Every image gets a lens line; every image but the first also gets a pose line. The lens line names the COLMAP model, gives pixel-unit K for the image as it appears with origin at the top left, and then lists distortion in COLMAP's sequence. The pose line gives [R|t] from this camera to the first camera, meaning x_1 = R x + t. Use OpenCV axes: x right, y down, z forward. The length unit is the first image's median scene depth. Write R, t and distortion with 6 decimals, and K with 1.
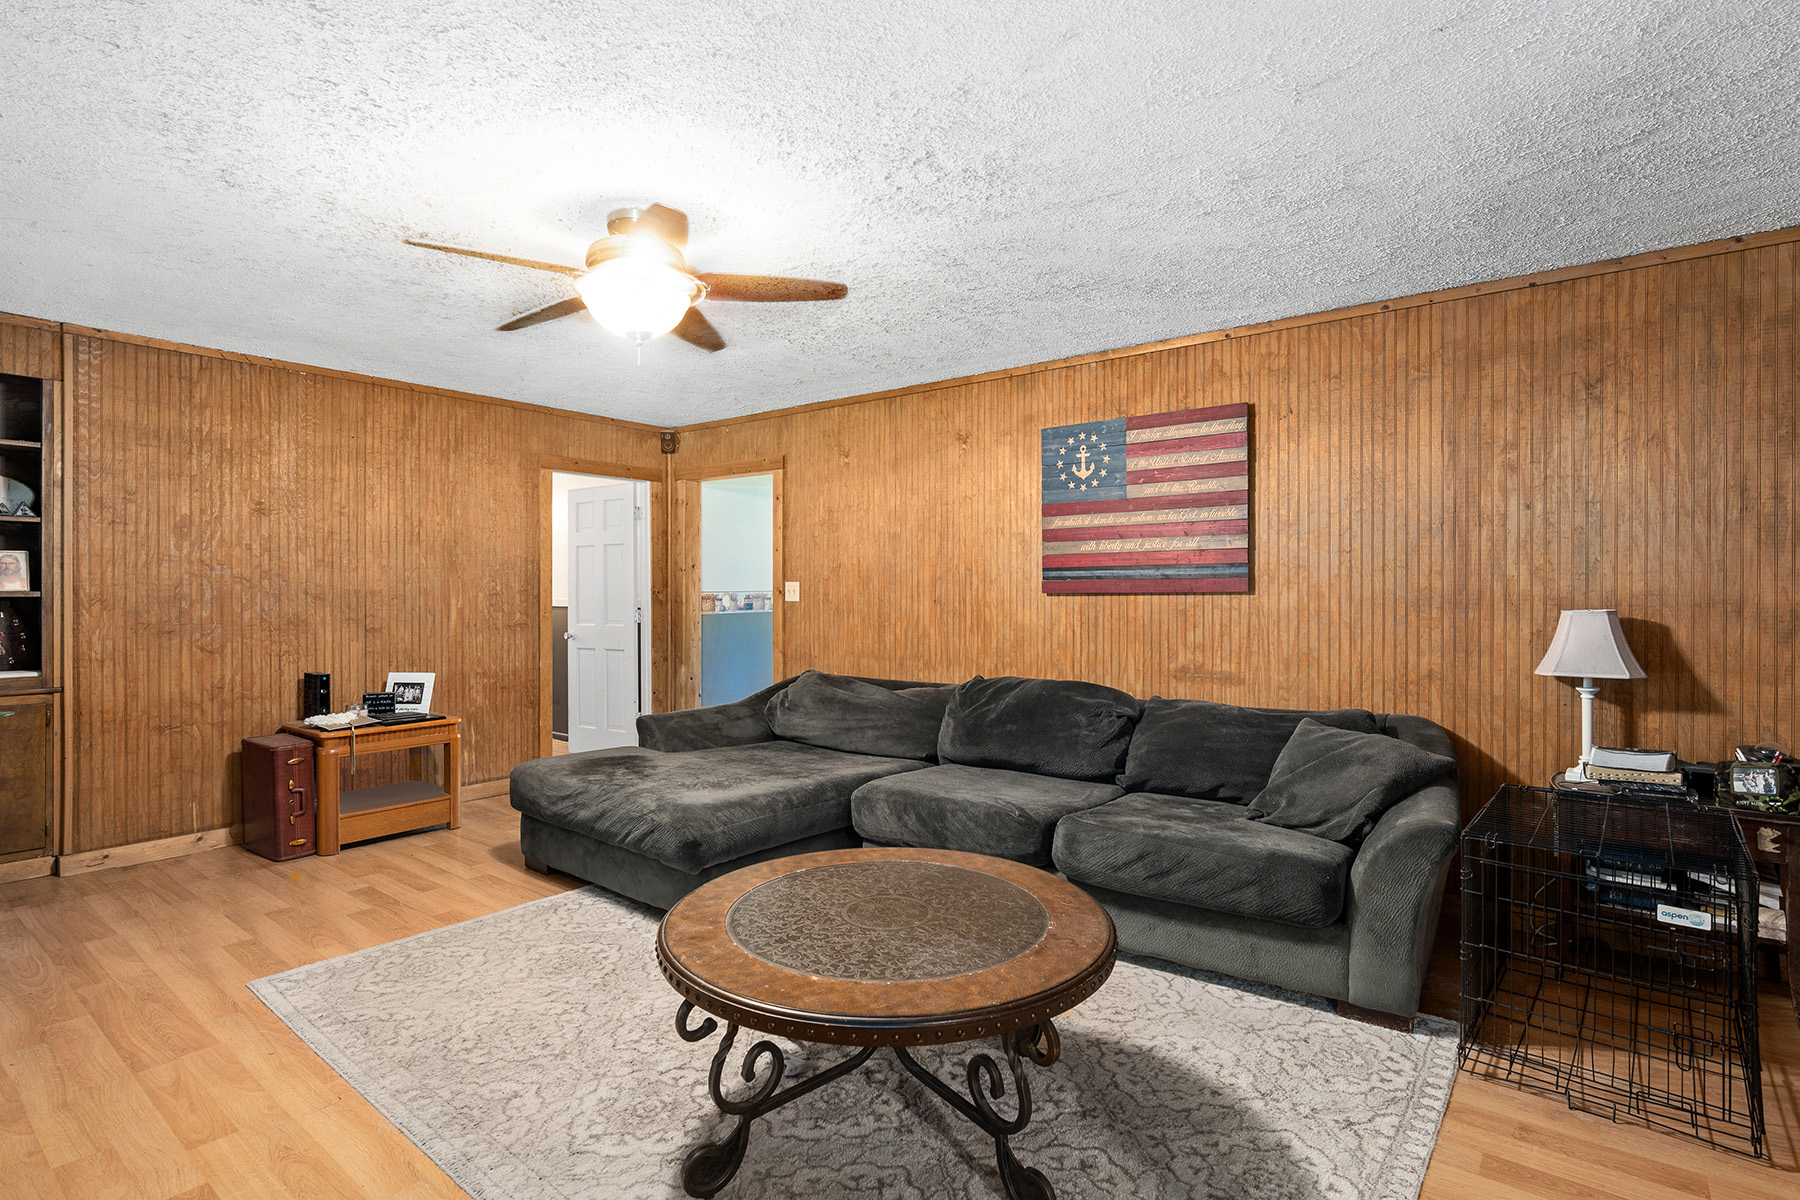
lens RADIAL K [[877.8, 0, 900.0], [0, 877.8, 600.0], [0, 0, 1]] dist [-0.001622, -0.000192]
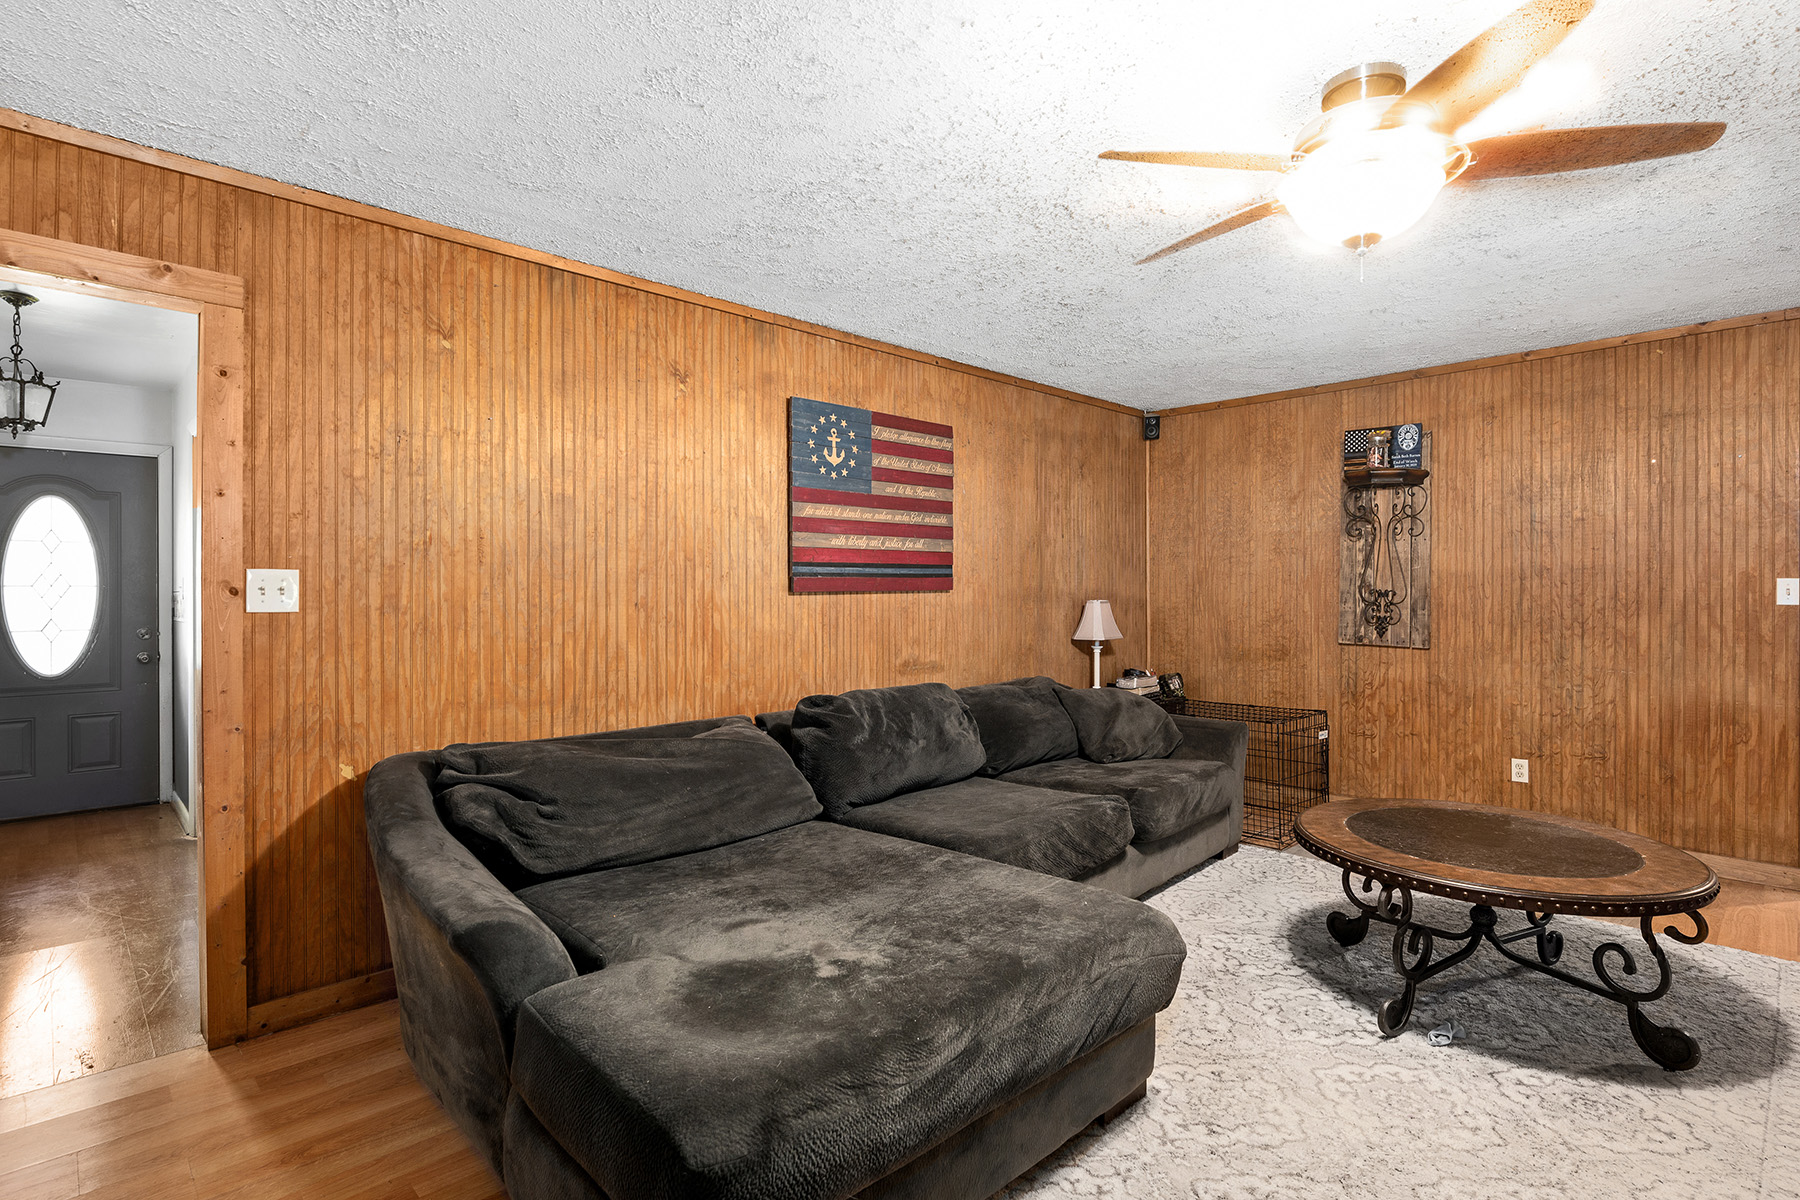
lens RADIAL K [[877.8, 0, 900.0], [0, 877.8, 600.0], [0, 0, 1]] dist [-0.001622, -0.000192]
pose [[0.143432, -0.009624, 0.989613, -0.651420], [0.012452, 0.999891, 0.007919, -0.005396], [-0.989582, 0.011187, 0.143537, 0.772782]]
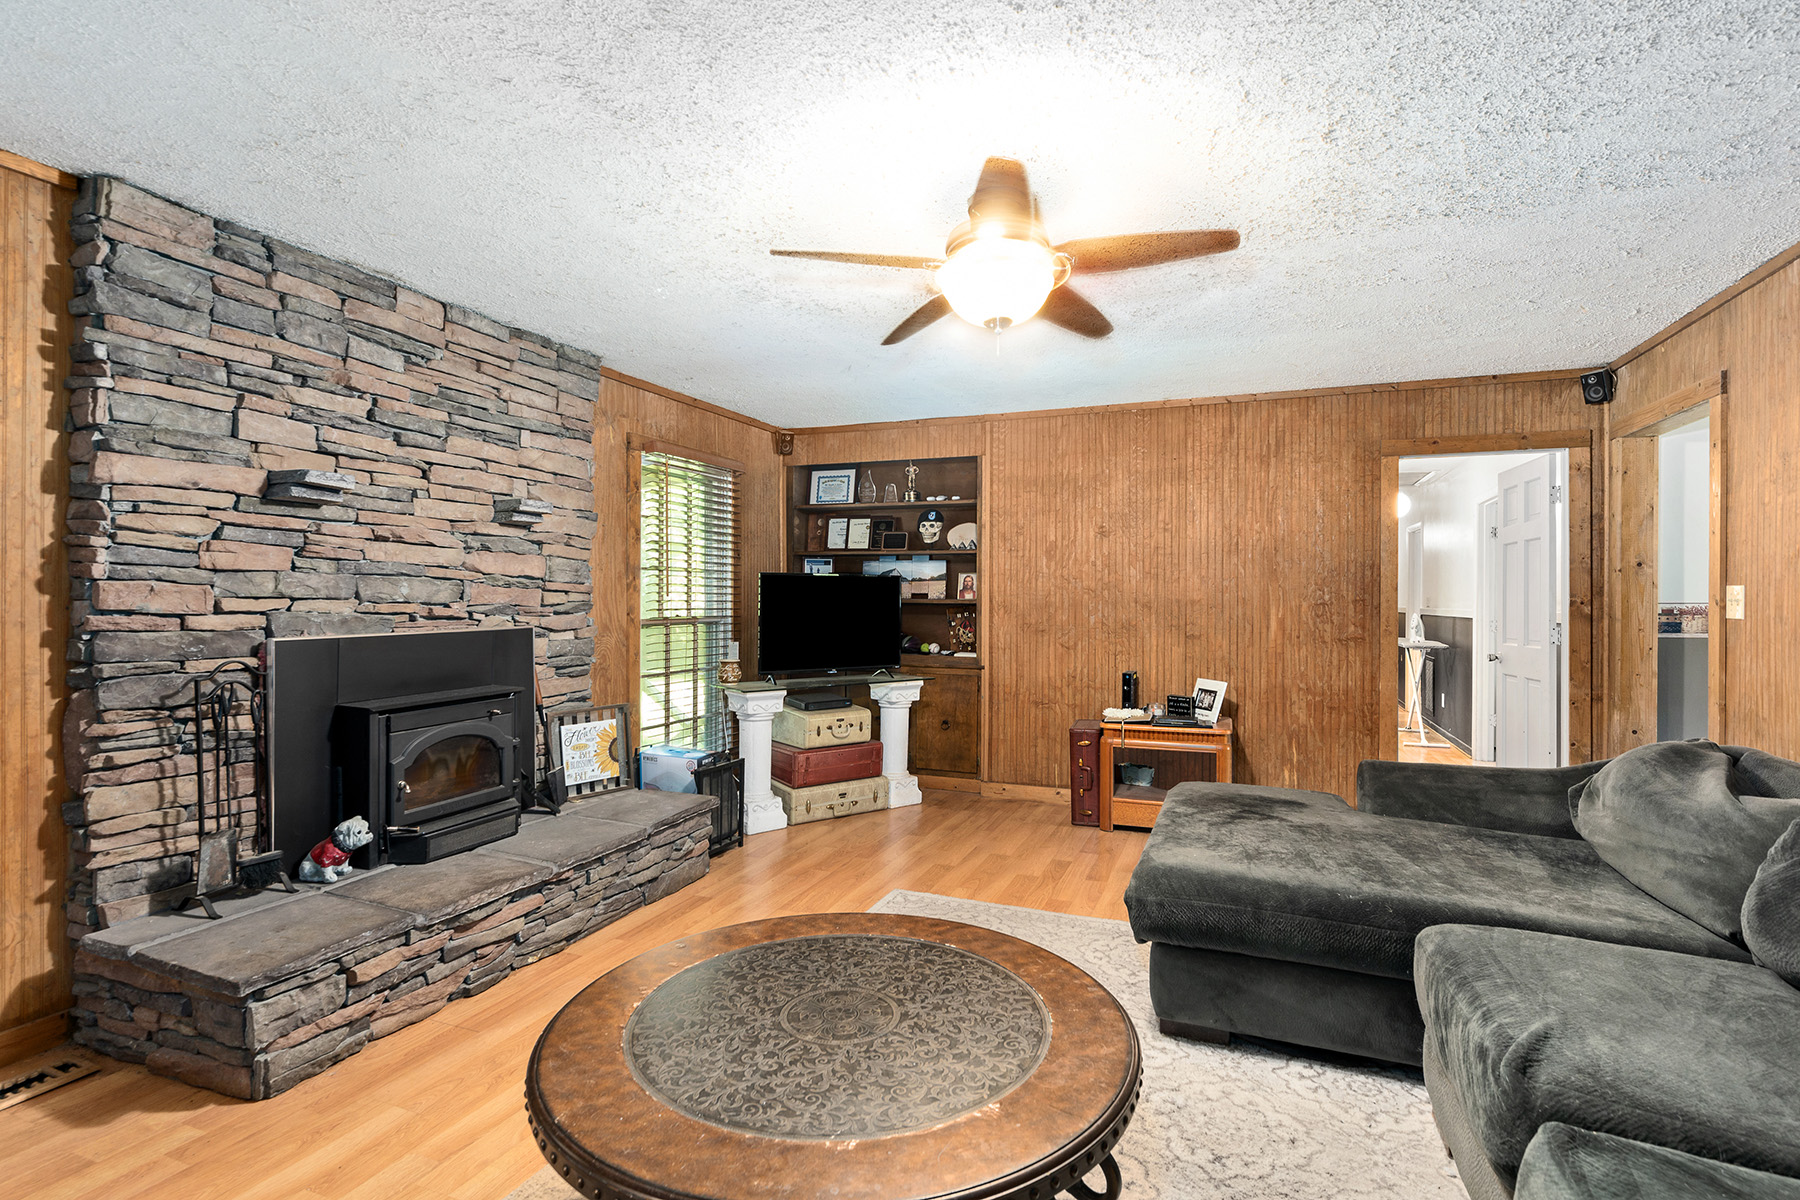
lens RADIAL K [[877.8, 0, 900.0], [0, 877.8, 600.0], [0, 0, 1]] dist [-0.001622, -0.000192]
pose [[0.285554, 0.000161, -0.958363, 0.343347], [-0.013129, 0.999907, -0.003744, -0.001857], [0.958273, 0.013651, 0.285529, 0.385755]]
